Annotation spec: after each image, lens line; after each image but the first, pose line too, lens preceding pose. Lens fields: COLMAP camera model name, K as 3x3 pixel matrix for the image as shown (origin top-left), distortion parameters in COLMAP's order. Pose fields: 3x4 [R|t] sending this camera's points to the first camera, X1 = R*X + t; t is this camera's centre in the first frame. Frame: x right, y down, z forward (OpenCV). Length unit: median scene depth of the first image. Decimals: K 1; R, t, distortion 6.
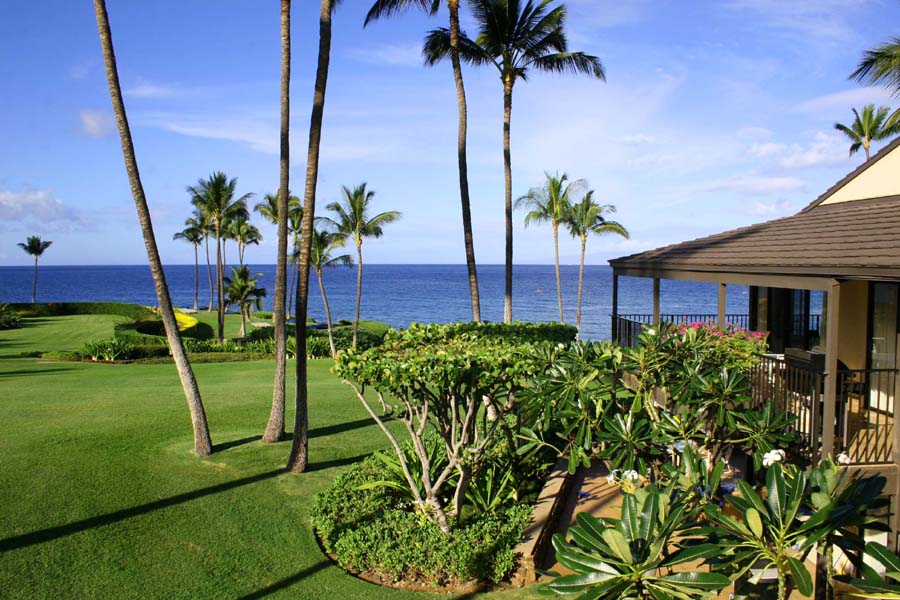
lens RADIAL K [[736.3, 0, 450.0], [0, 736.3, 300.0], [0, 0, 1]] dist [-0.000948, 0.149484]
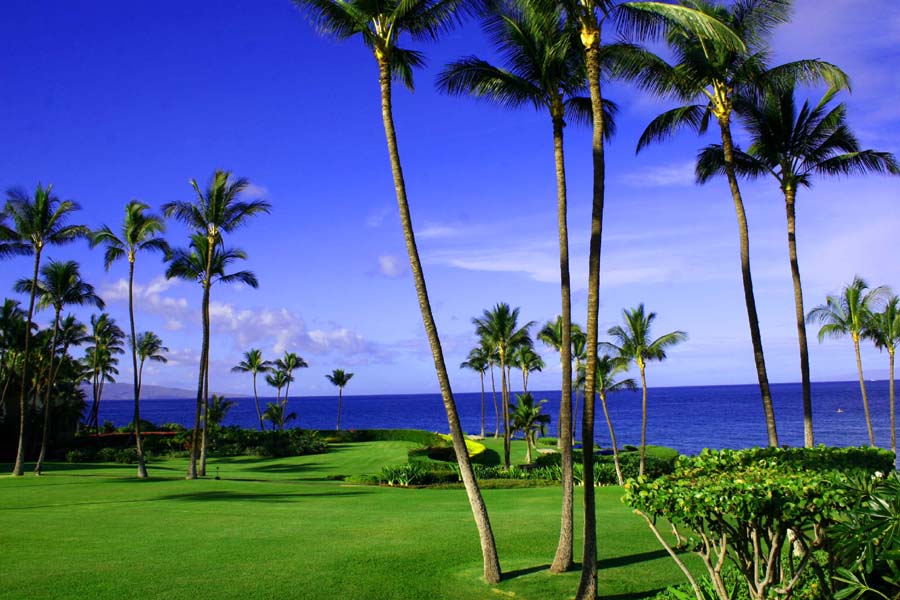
lens RADIAL K [[736.3, 0, 450.0], [0, 736.3, 300.0], [0, 0, 1]] dist [-0.000948, 0.149484]
pose [[0.970890, -0.049143, -0.234429, -0.136435], [0.024142, 0.993820, -0.108350, -0.064572], [0.238305, 0.099537, 0.966076, -0.022195]]
